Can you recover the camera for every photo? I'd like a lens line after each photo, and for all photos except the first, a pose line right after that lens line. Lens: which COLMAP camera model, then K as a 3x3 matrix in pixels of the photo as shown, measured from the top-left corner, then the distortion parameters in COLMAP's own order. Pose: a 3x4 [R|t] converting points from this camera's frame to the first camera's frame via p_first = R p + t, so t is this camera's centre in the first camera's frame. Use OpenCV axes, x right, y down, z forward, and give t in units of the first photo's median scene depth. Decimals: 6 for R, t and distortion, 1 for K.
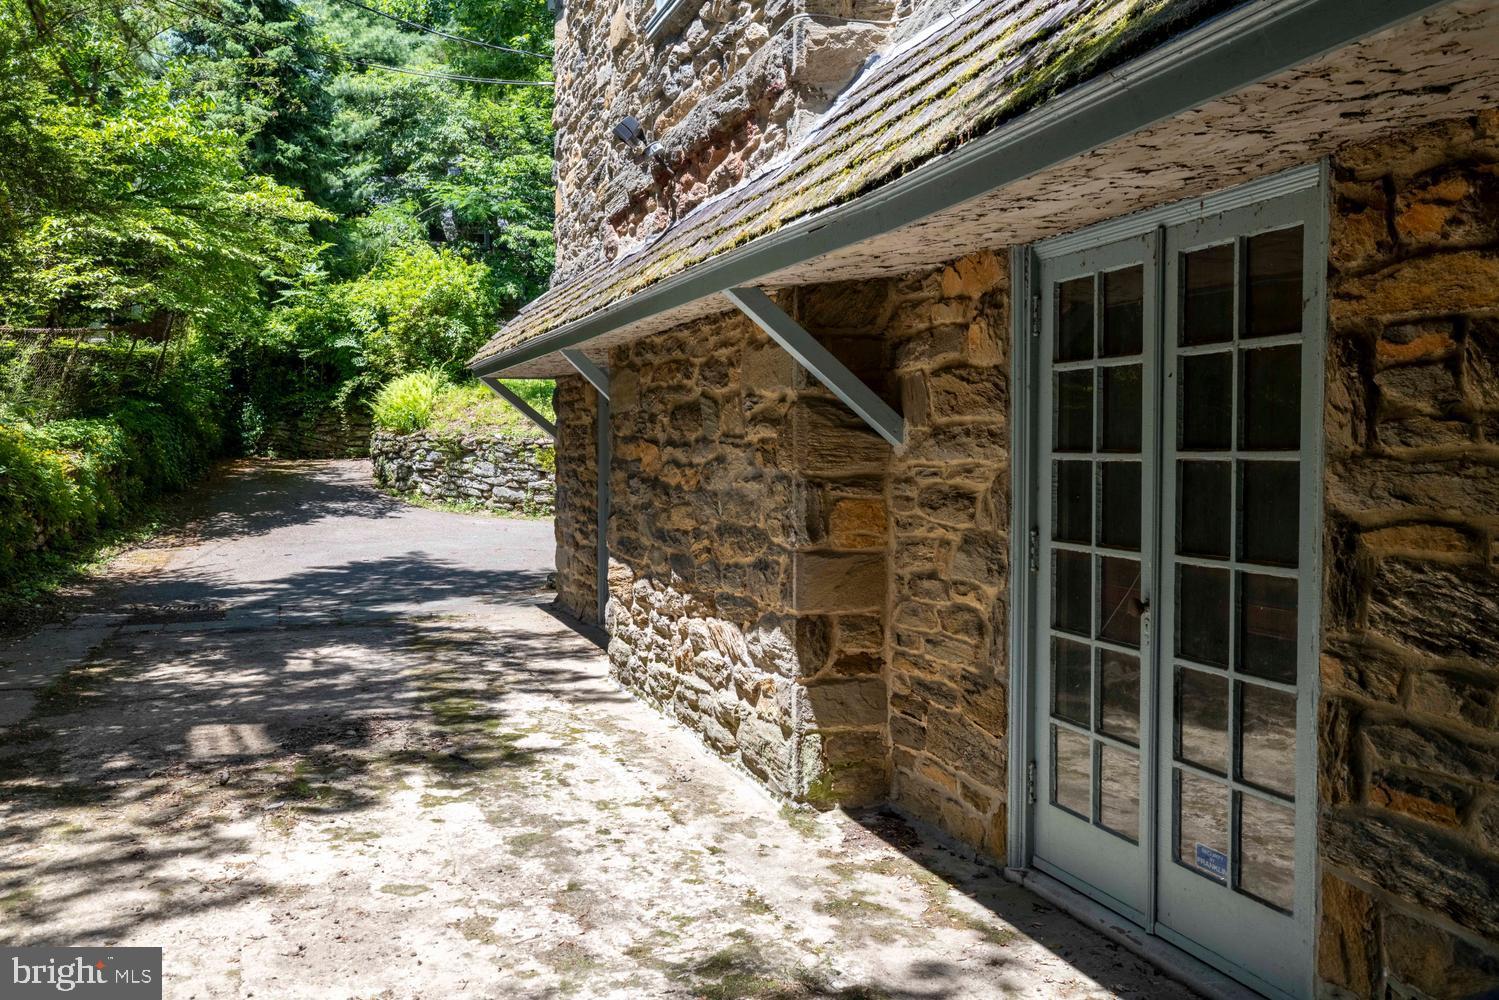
lens RADIAL K [[1201.3, 0, 747.3], [0, 1201.3, 495.3], [0, 0, 1]] dist [-0.004321, -0.000572]
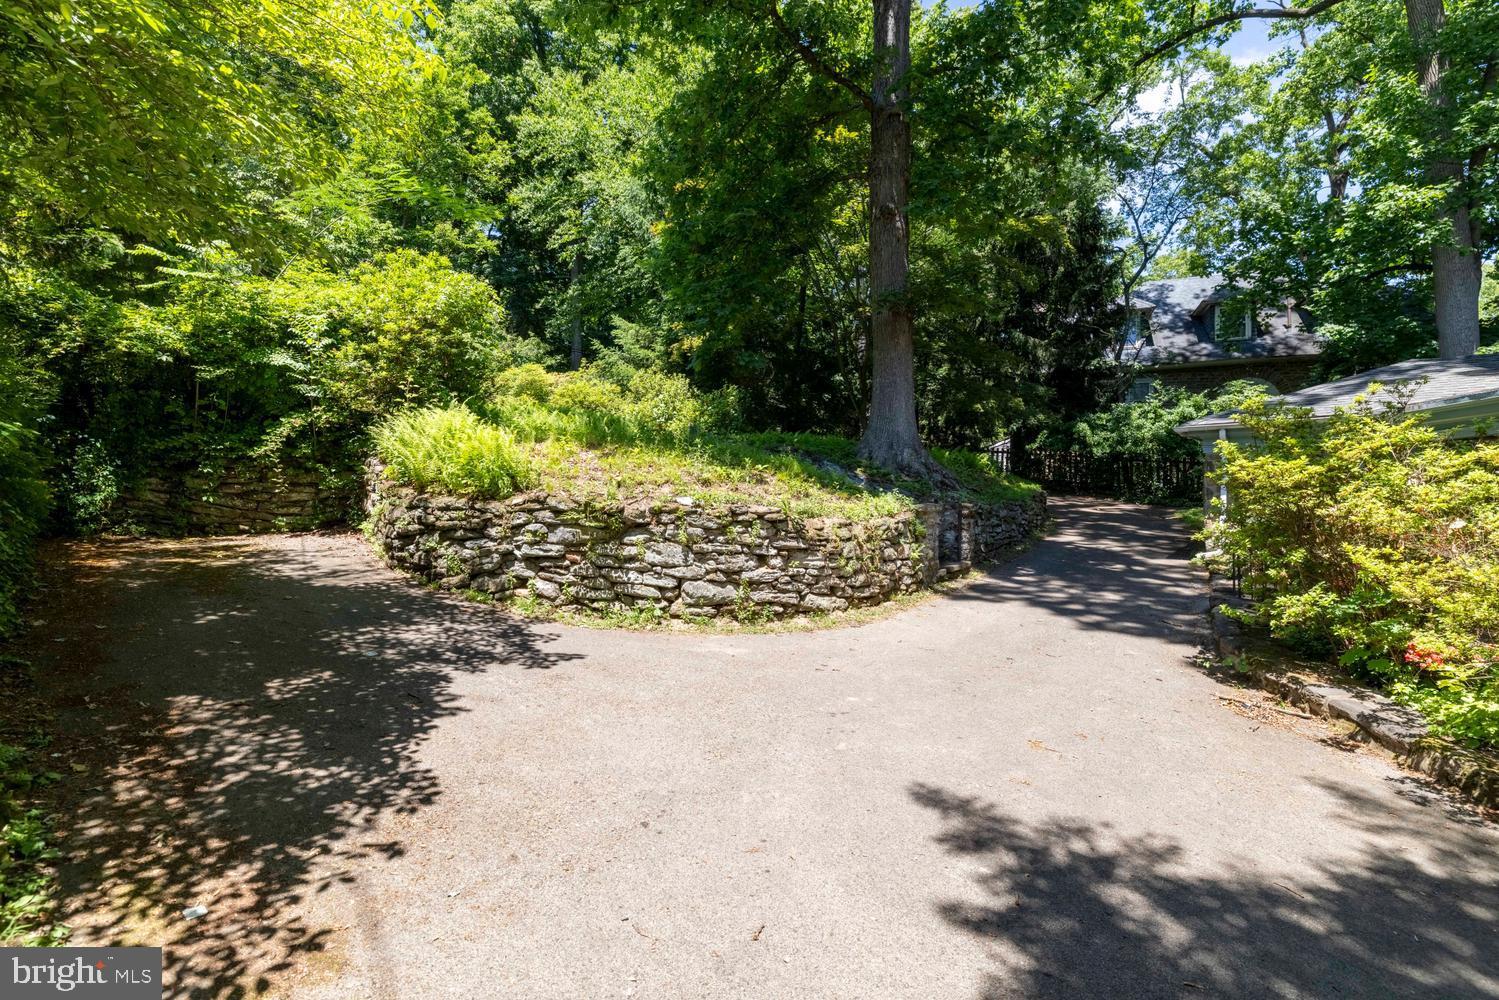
lens RADIAL K [[716.6, 0, 755.6], [0, 716.6, 497.8], [0, 0, 1]] dist [-0.001459, -0.000228]
pose [[0.881437, -0.005447, 0.472270, -0.786537], [0.024984, 0.999071, -0.035107, -0.081949], [-0.471640, 0.042744, 0.880755, 1.428563]]
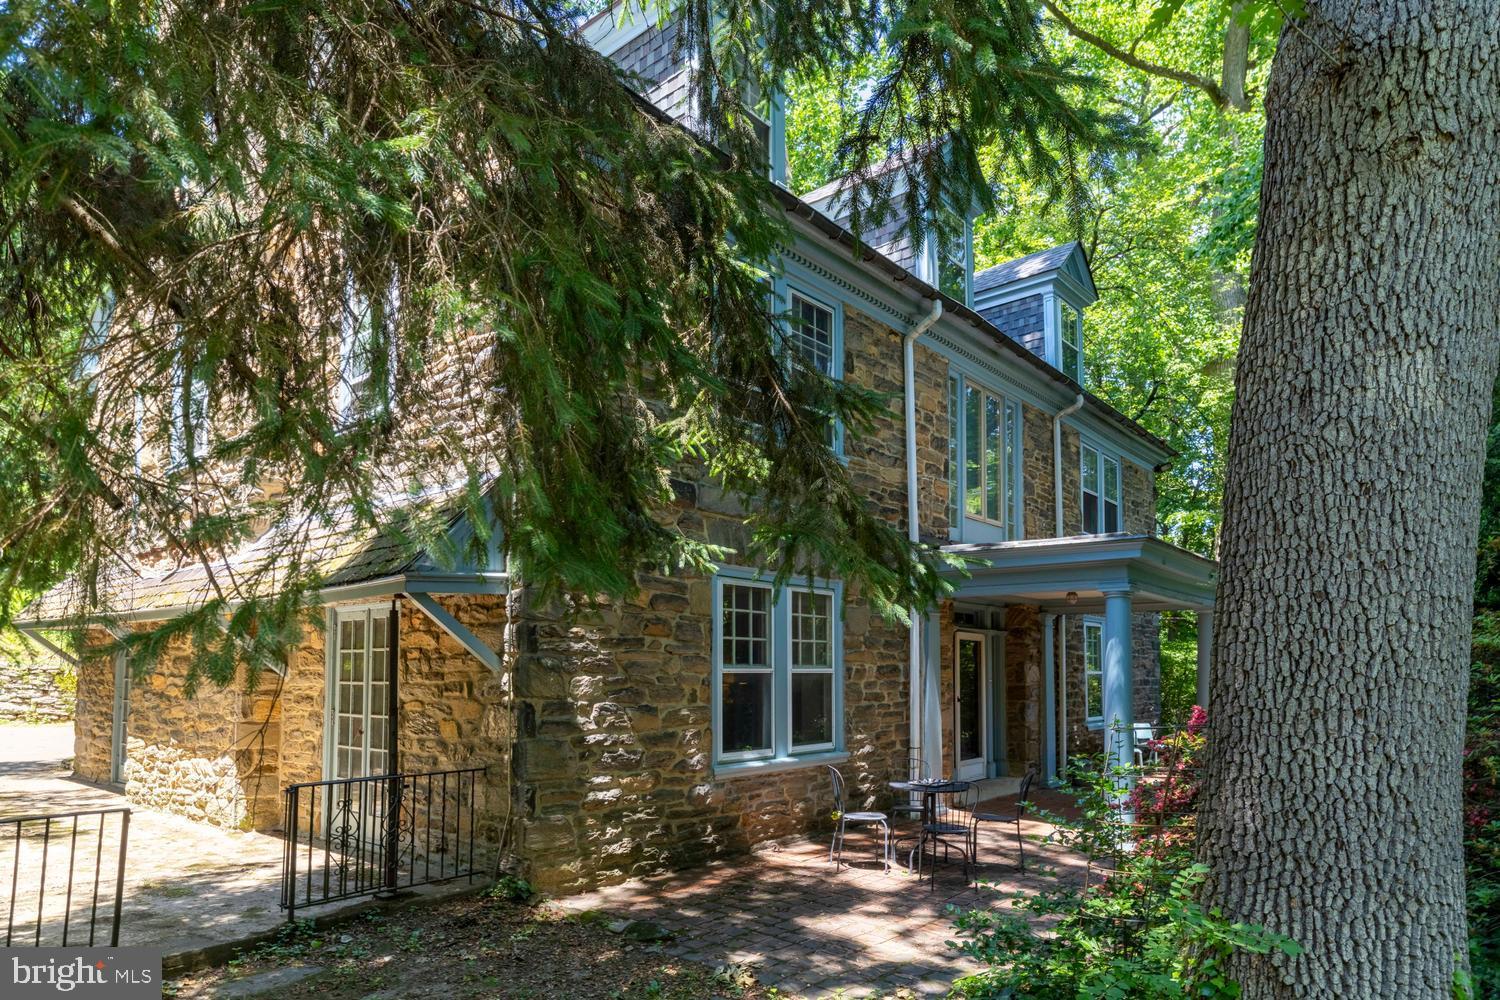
lens RADIAL K [[893.1, 0, 753.0], [0, 893.1, 627.3], [0, 0, 1]] dist [0.007103, -0.009828]
pose [[0.864168, 0.025671, 0.502548, 0.015125], [0.017618, 0.996542, -0.081200, 0.010585], [-0.502895, 0.079024, 0.860727, -0.541003]]
